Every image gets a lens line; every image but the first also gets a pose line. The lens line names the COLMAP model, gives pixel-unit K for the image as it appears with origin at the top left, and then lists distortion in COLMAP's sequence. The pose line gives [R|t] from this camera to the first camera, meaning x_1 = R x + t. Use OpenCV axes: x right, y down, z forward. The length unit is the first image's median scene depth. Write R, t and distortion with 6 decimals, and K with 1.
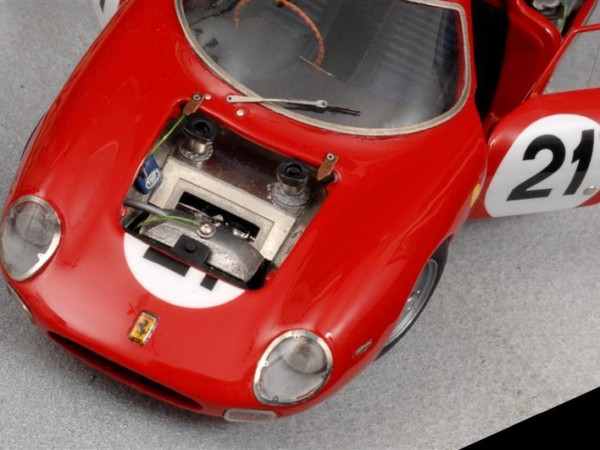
lens RADIAL K [[2695.5, 0, 300.0], [0, 2695.5, 225.0], [0, 0, 1]] dist [0.005178, 0.480358]
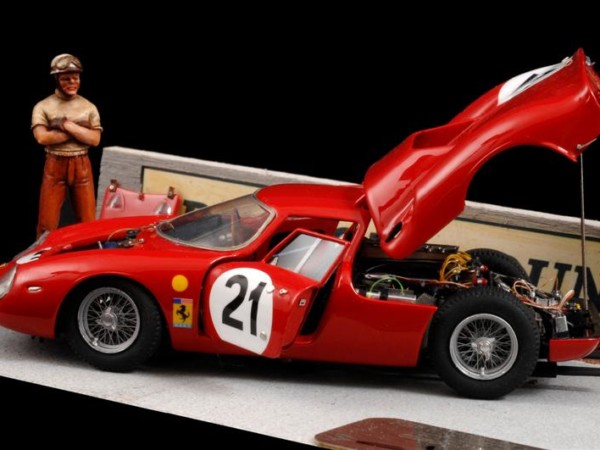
lens RADIAL K [[2695.5, 0, 300.0], [0, 2695.5, 225.0], [0, 0, 1]] dist [0.005178, 0.480358]
pose [[0.343791, -0.021658, -0.938796, 1.573460], [-0.649157, 0.716900, -0.254262, 0.320138], [0.678530, 0.696839, 0.232404, 0.673722]]
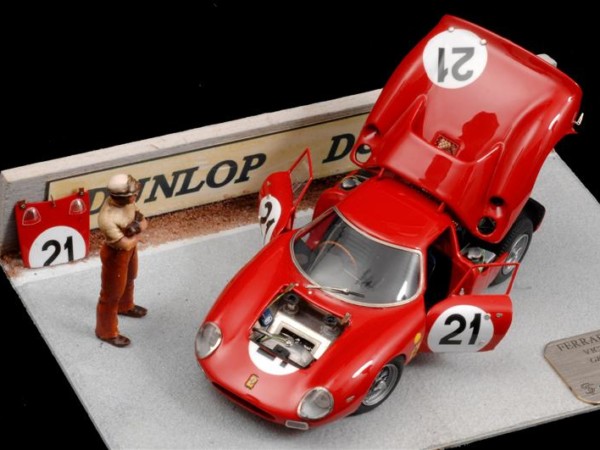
lens RADIAL K [[2695.5, 0, 300.0], [0, 2695.5, 225.0], [0, 0, 1]] dist [0.005178, 0.480358]
pose [[0.982938, 0.055776, -0.175274, 0.351970], [-0.075971, 0.990946, -0.110704, 0.147908], [0.167513, 0.122130, 0.978276, -1.159380]]
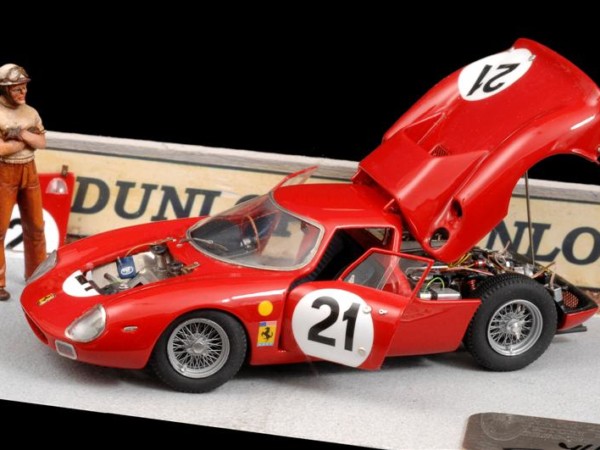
lens RADIAL K [[2695.5, 0, 300.0], [0, 2695.5, 225.0], [0, 0, 1]] dist [0.005178, 0.480358]
pose [[0.700938, 0.054829, -0.711112, 1.293179], [-0.442524, 0.815352, -0.373327, 0.573989], [0.559337, 0.576363, 0.595774, -0.019194]]
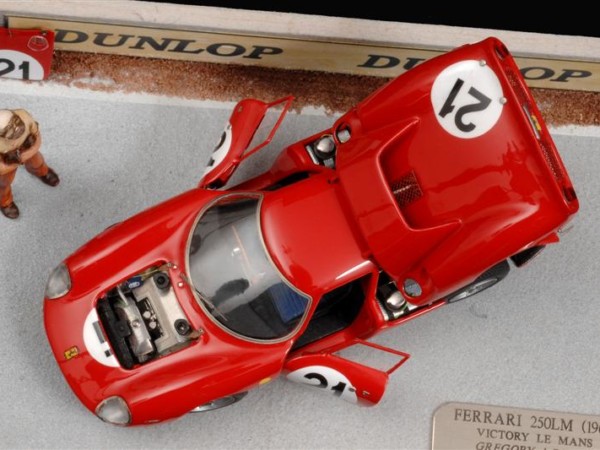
lens RADIAL K [[2695.5, 0, 300.0], [0, 2695.5, 225.0], [0, 0, 1]] dist [0.005178, 0.480358]
pose [[0.750369, 0.588525, -0.300973, 0.617679], [-0.419204, 0.775724, 0.471721, -1.052194], [0.511091, -0.227796, 0.828791, -0.596362]]
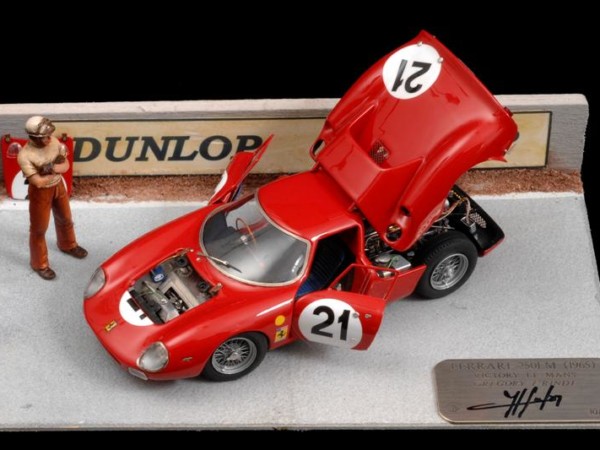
lens RADIAL K [[2695.5, 0, 300.0], [0, 2695.5, 225.0], [0, 0, 1]] dist [0.005178, 0.480358]
pose [[0.812218, 0.217494, -0.541294, 1.306341], [-0.298194, 0.952303, -0.064806, 0.055208], [0.501381, 0.214047, 0.838332, -0.918960]]
